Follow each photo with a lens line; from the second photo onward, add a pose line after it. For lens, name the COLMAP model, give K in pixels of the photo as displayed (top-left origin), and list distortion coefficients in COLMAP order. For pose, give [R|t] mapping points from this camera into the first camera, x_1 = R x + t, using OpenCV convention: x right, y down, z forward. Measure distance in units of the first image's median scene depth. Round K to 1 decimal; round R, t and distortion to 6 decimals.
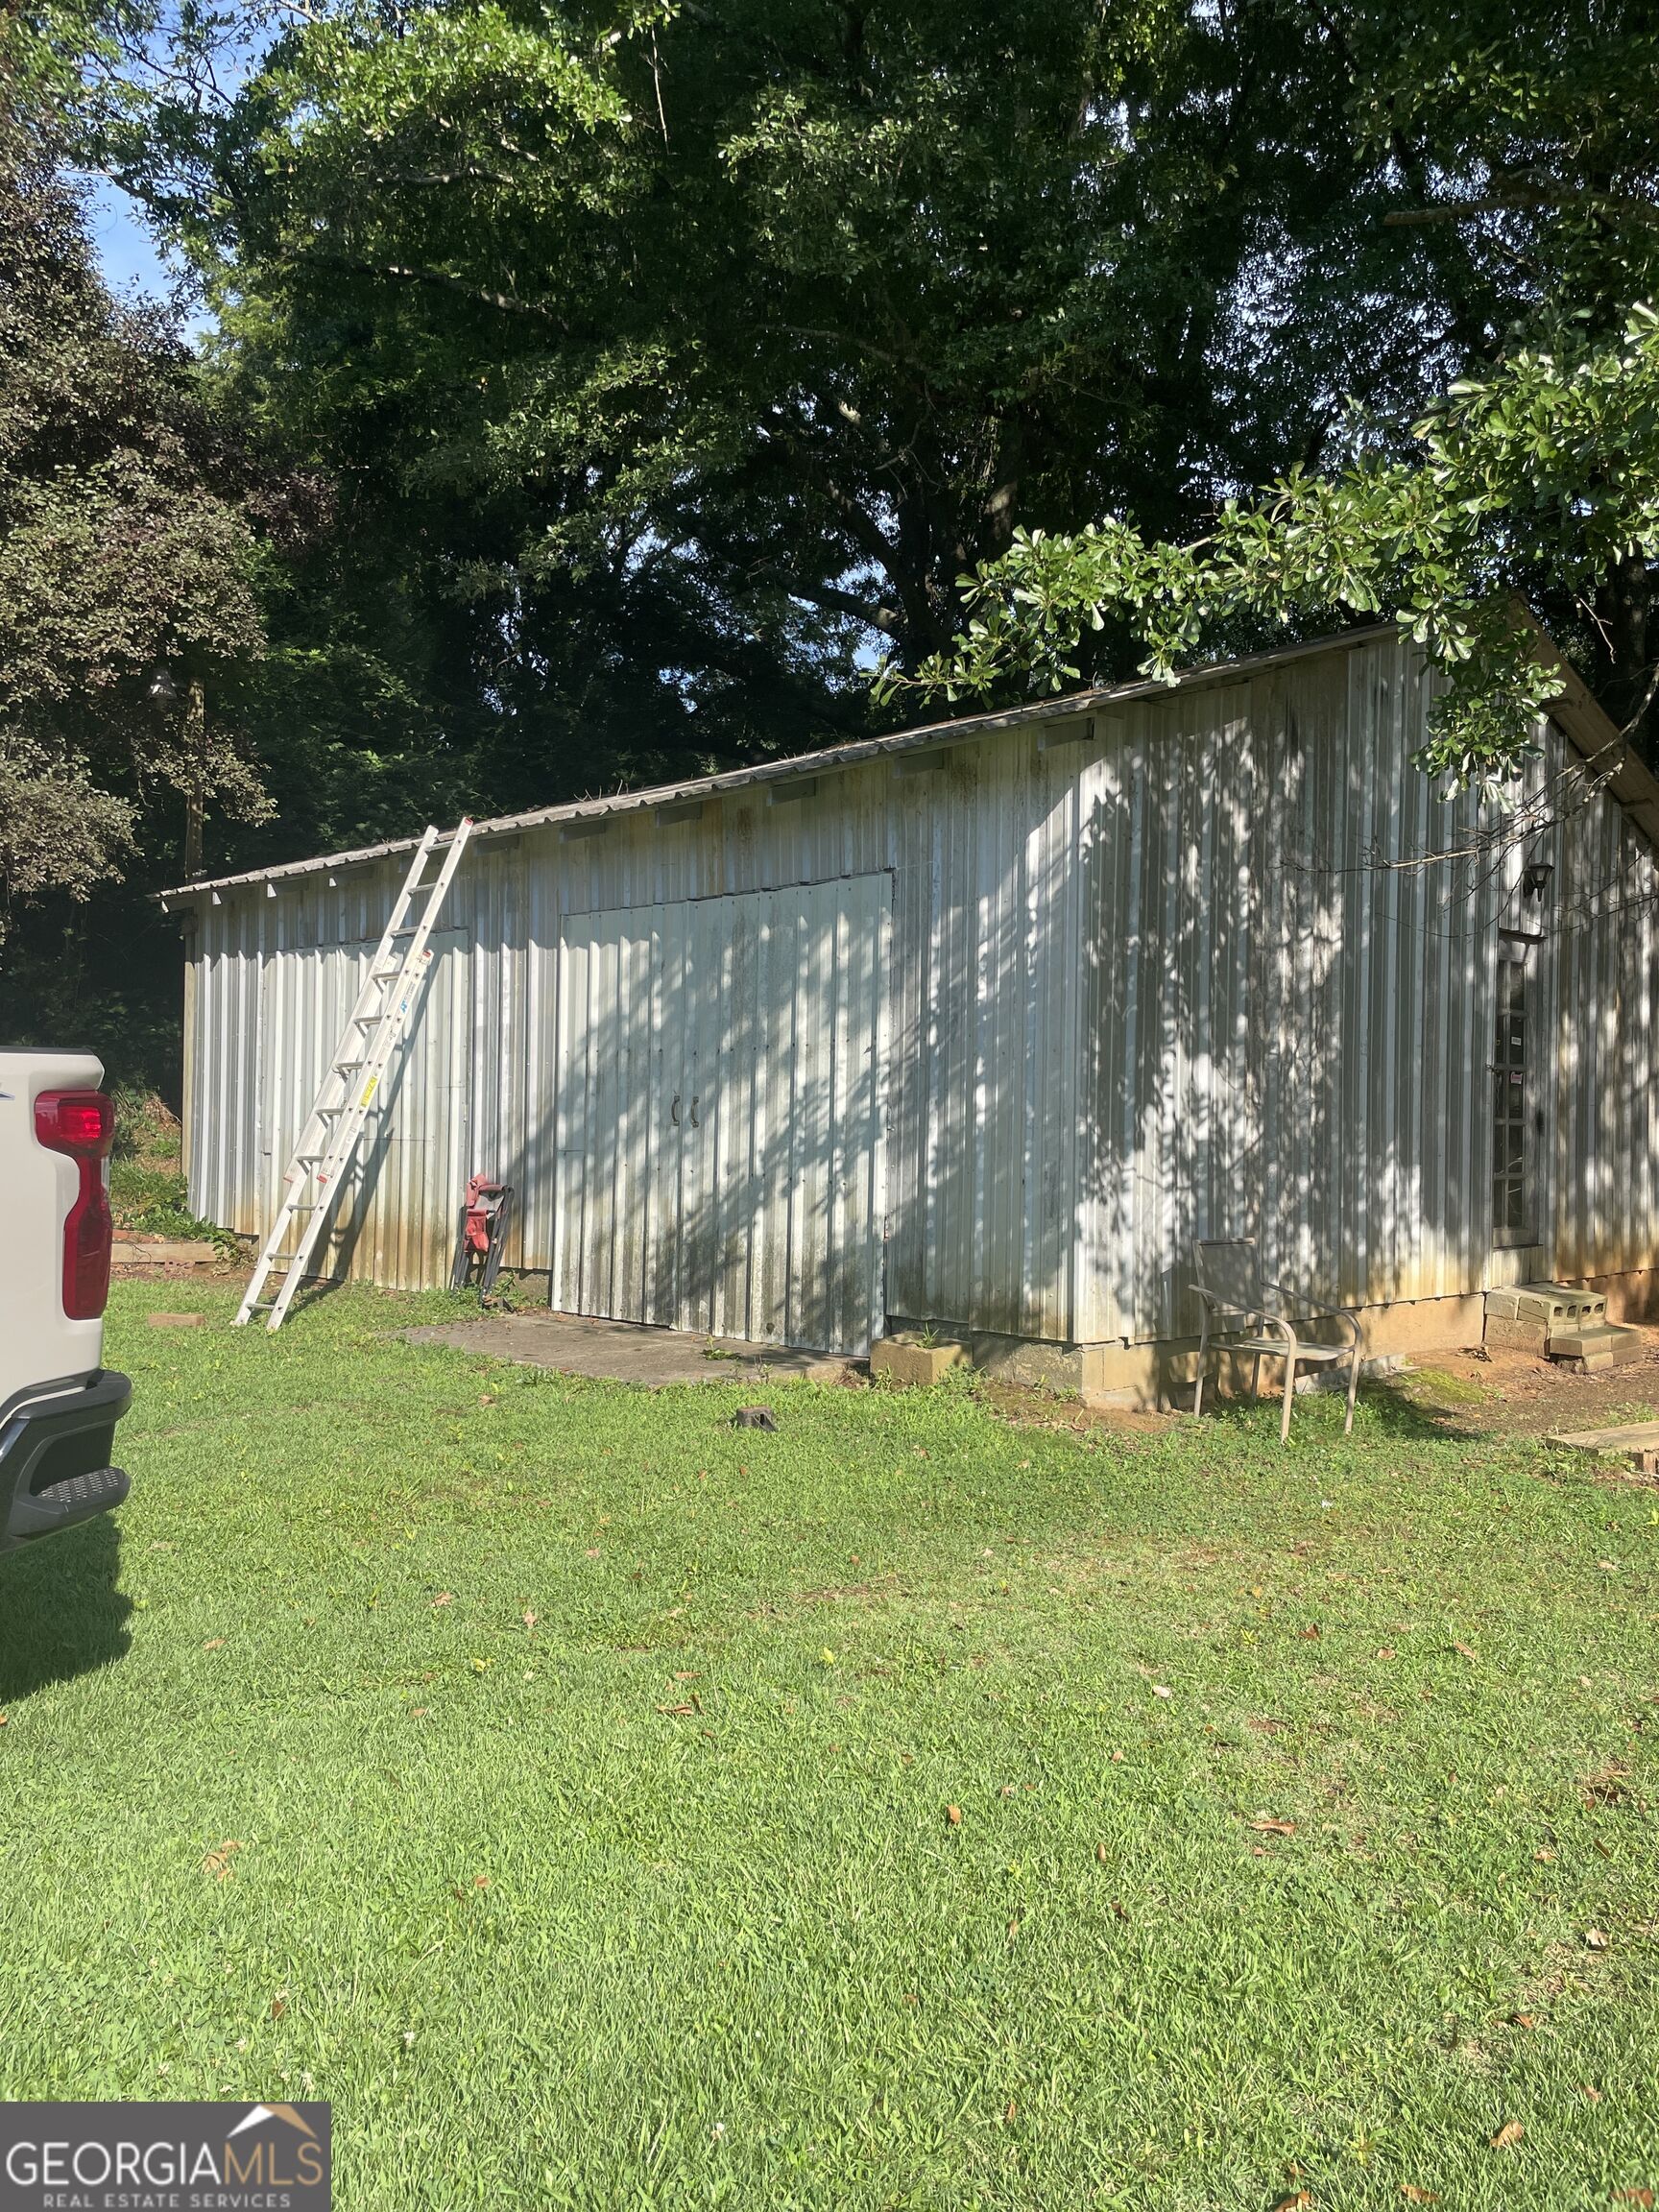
lens RADIAL K [[1676.8, 0, 870.6], [0, 1676.8, 1124.7], [0, 0, 1]] dist [0.095162, -0.124997]
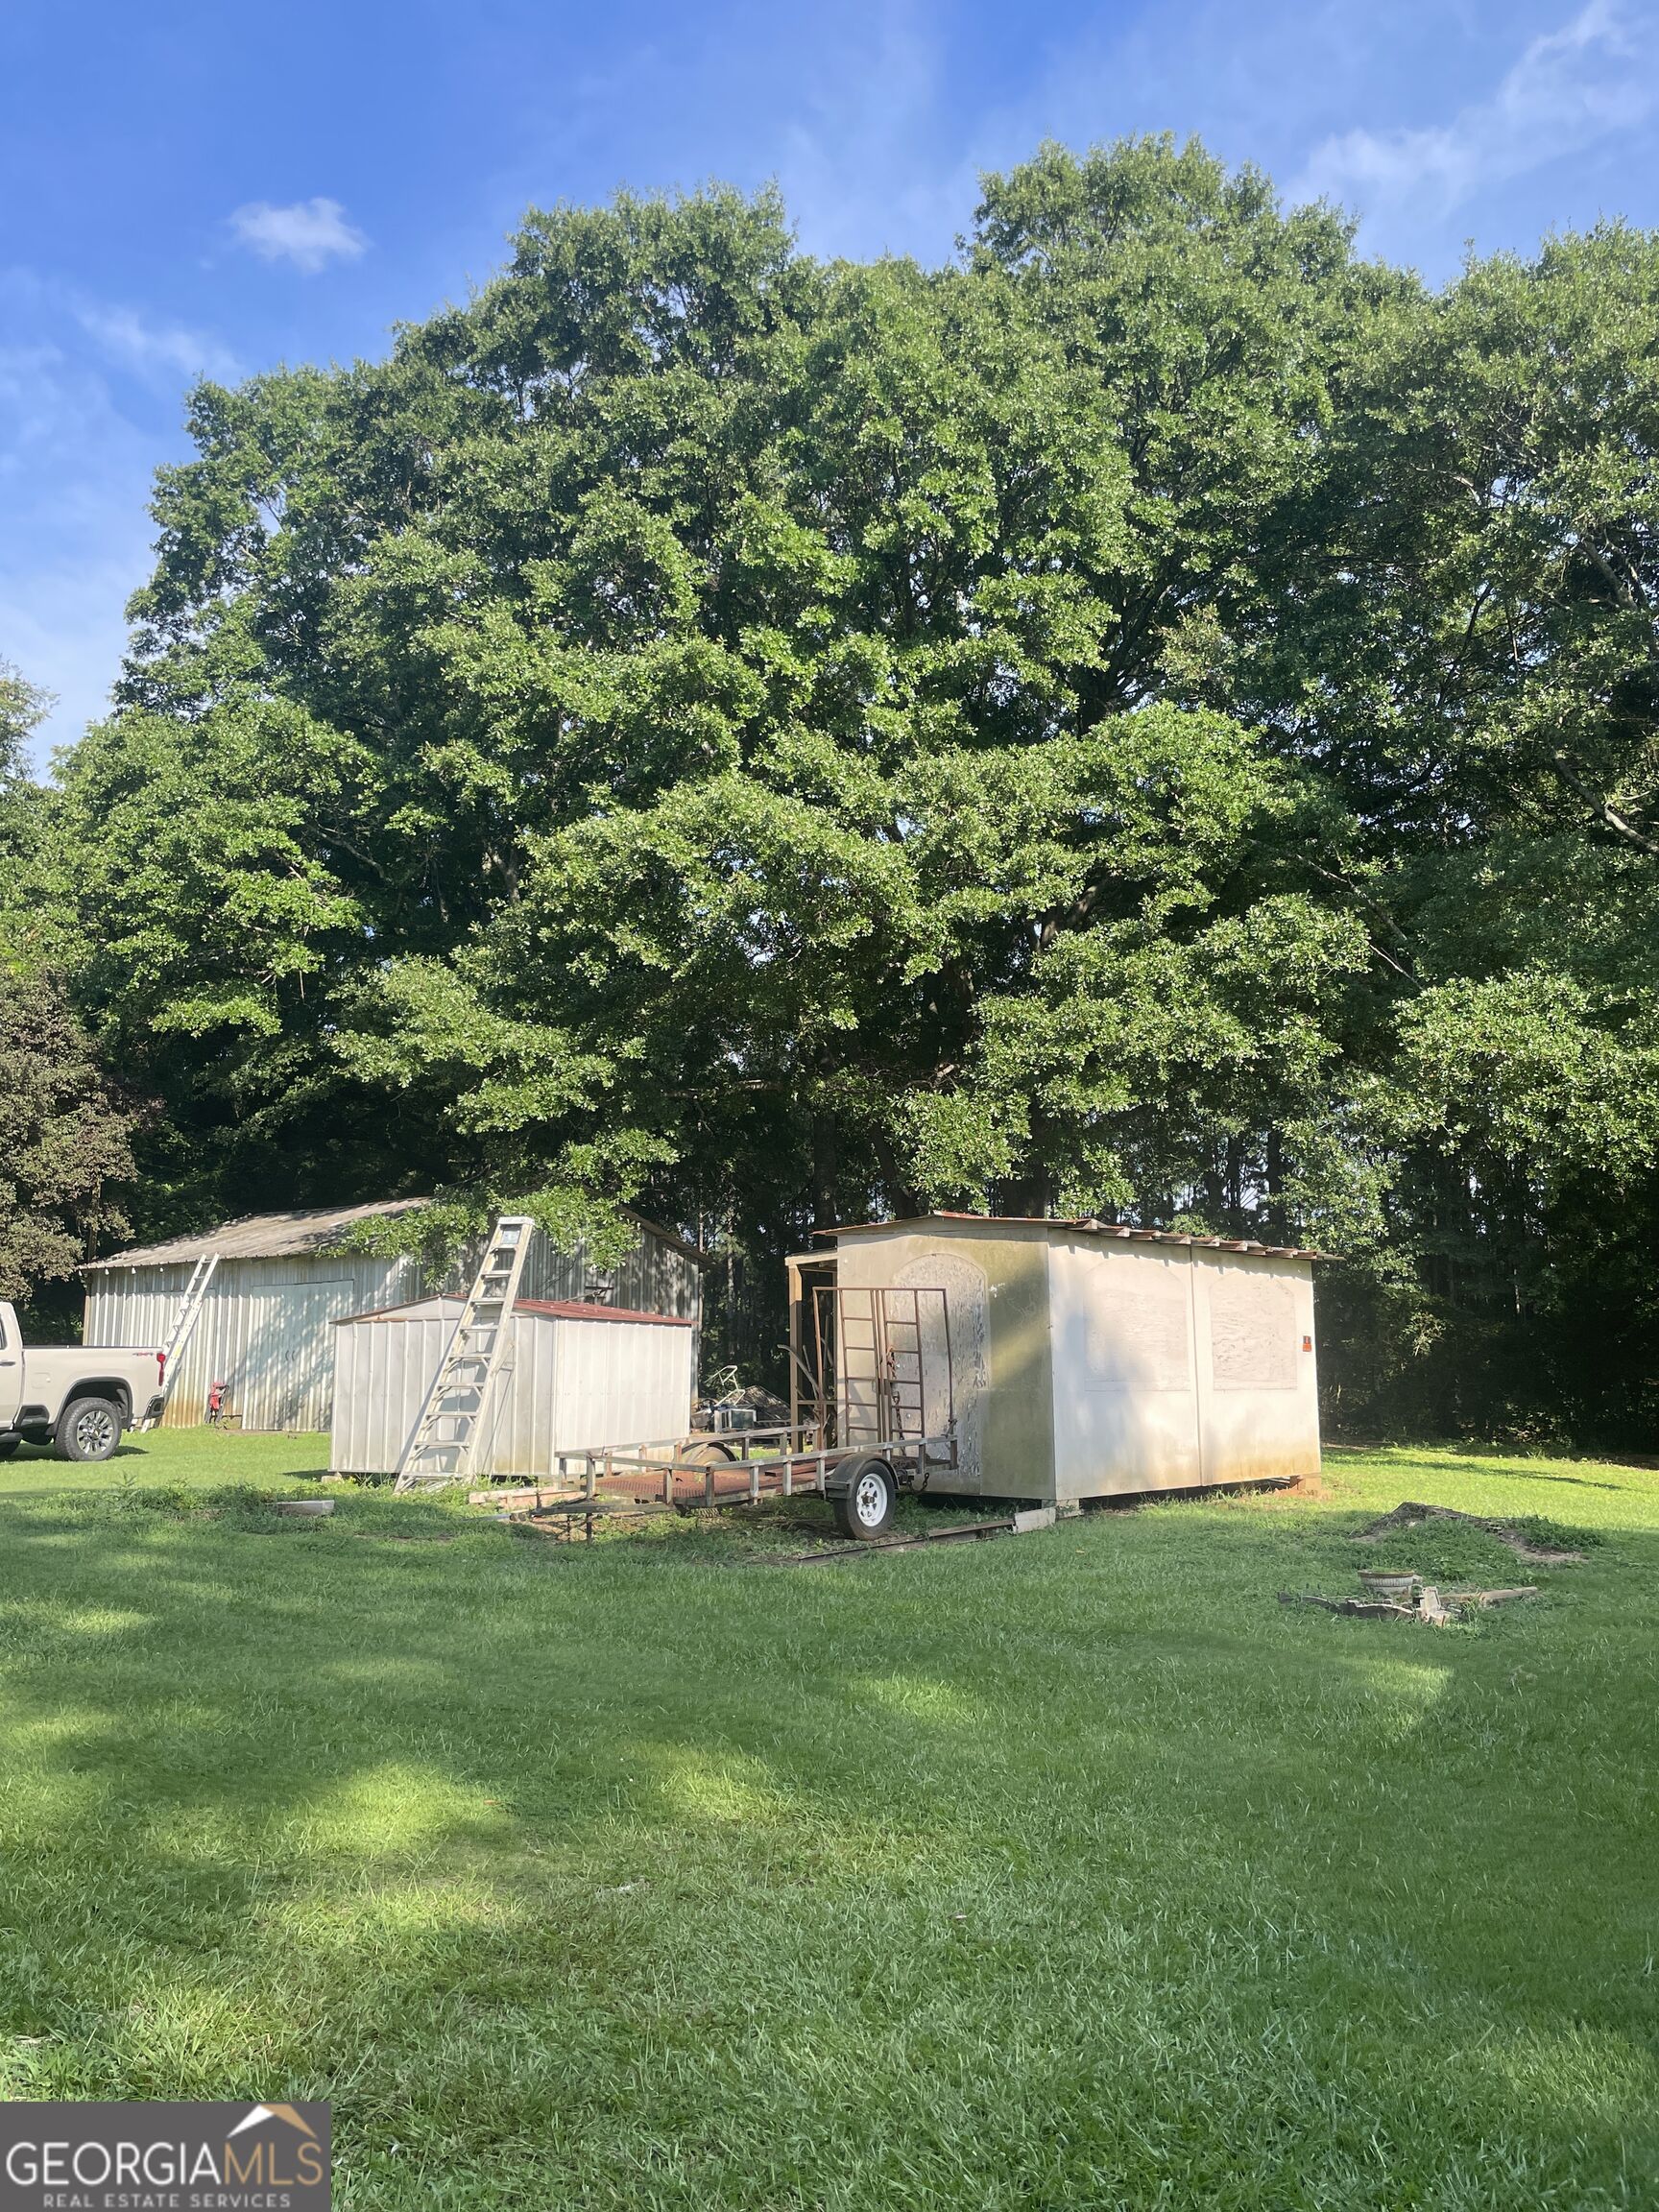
lens RADIAL K [[1676.8, 0, 824.3], [0, 1676.8, 1123.0], [0, 0, 1]] dist [0.095162, -0.124997]
pose [[0.992658, 0.000191, 0.120954, 0.510245], [0.017022, 0.989826, -0.141262, 0.025665], [-0.119750, 0.142284, 0.982555, -2.320147]]
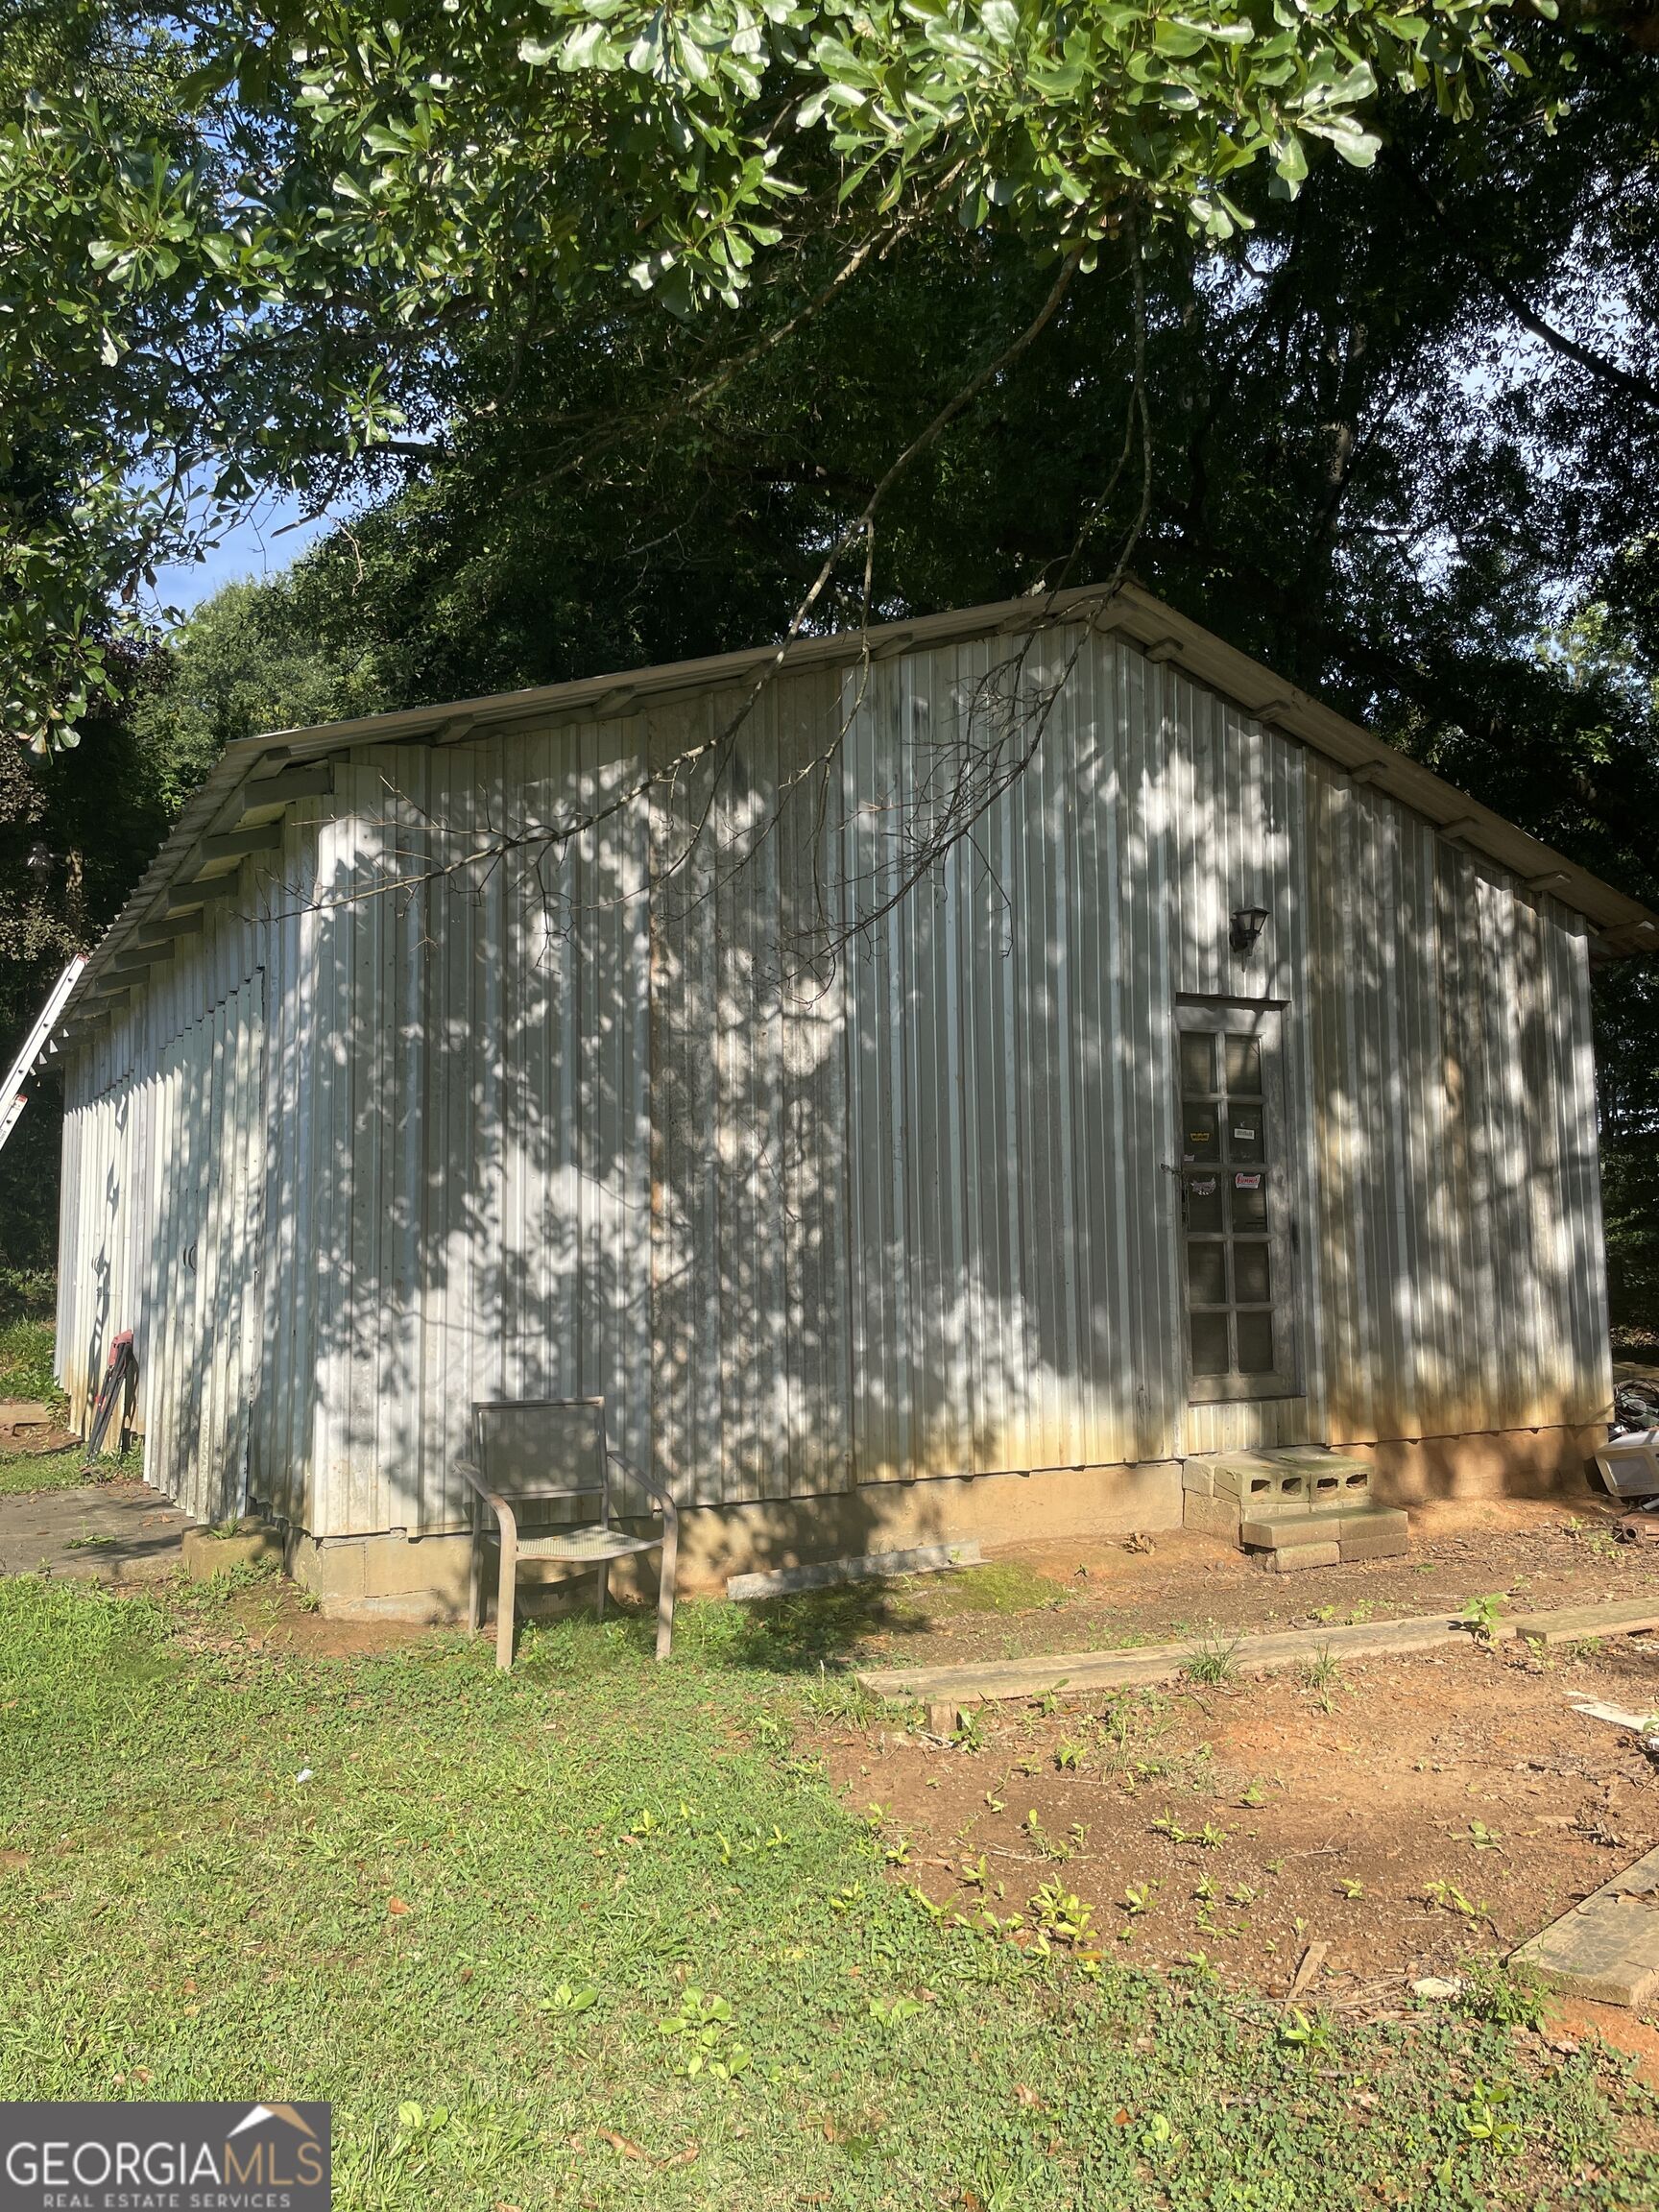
lens RADIAL K [[1676.8, 0, 827.9], [0, 1676.8, 1119.1], [0, 0, 1]] dist [0.095162, -0.124997]
pose [[0.960267, -0.052346, -0.274131, 0.506163], [0.029055, 0.995666, -0.088345, 0.009822], [0.277568, 0.076870, 0.957626, 0.245486]]
